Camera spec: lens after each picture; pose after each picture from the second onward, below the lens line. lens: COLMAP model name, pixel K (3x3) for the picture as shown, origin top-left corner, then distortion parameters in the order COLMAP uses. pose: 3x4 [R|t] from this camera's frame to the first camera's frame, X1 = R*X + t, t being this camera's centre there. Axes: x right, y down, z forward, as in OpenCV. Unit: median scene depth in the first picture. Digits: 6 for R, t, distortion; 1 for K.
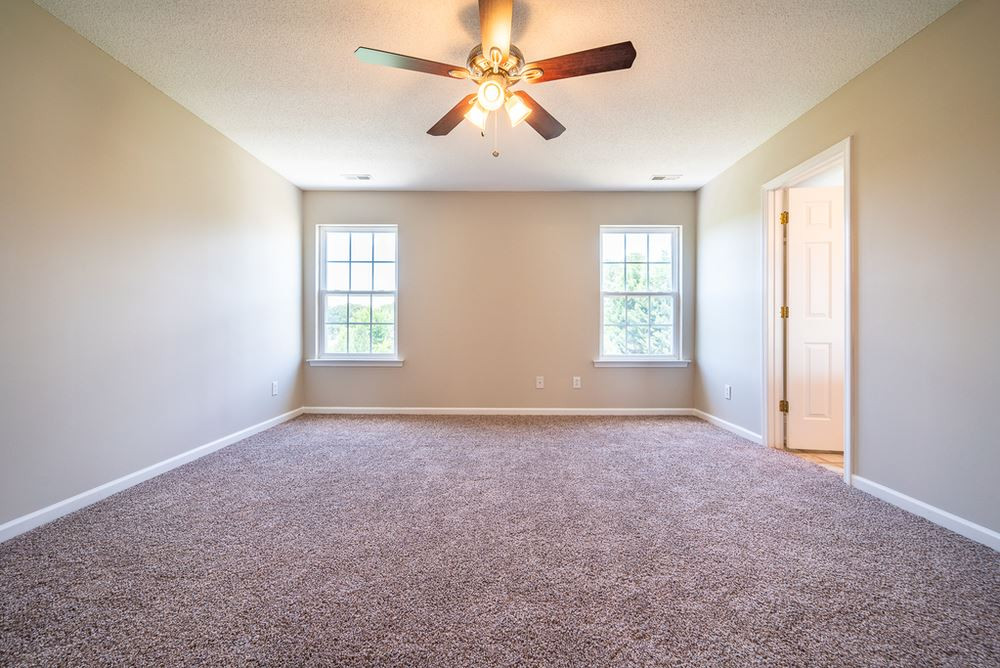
lens RADIAL K [[398.2, 0, 499.0], [0, 398.2, 332.2], [0, 0, 1]] dist [-0.000760, -0.000013]
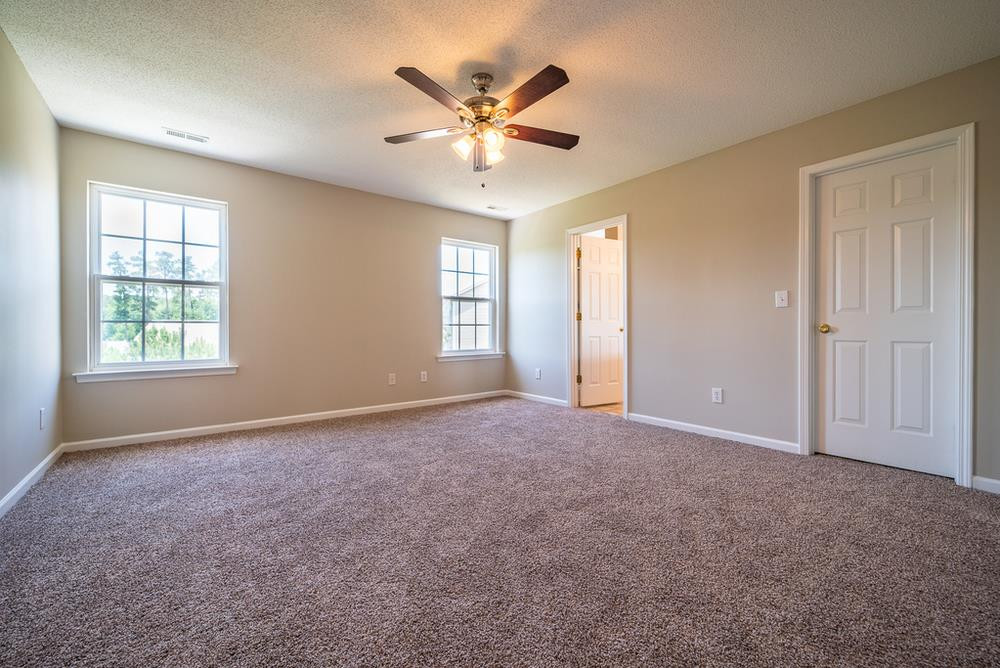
lens RADIAL K [[402.1, 0, 494.2], [0, 402.1, 334.2], [0, 0, 1]] dist [0.000792, 0.000156]
pose [[0.786989, -0.011878, 0.616853, -0.373616], [0.007600, 0.999925, 0.009558, -0.001034], [-0.616920, -0.002834, 0.787020, 0.000072]]
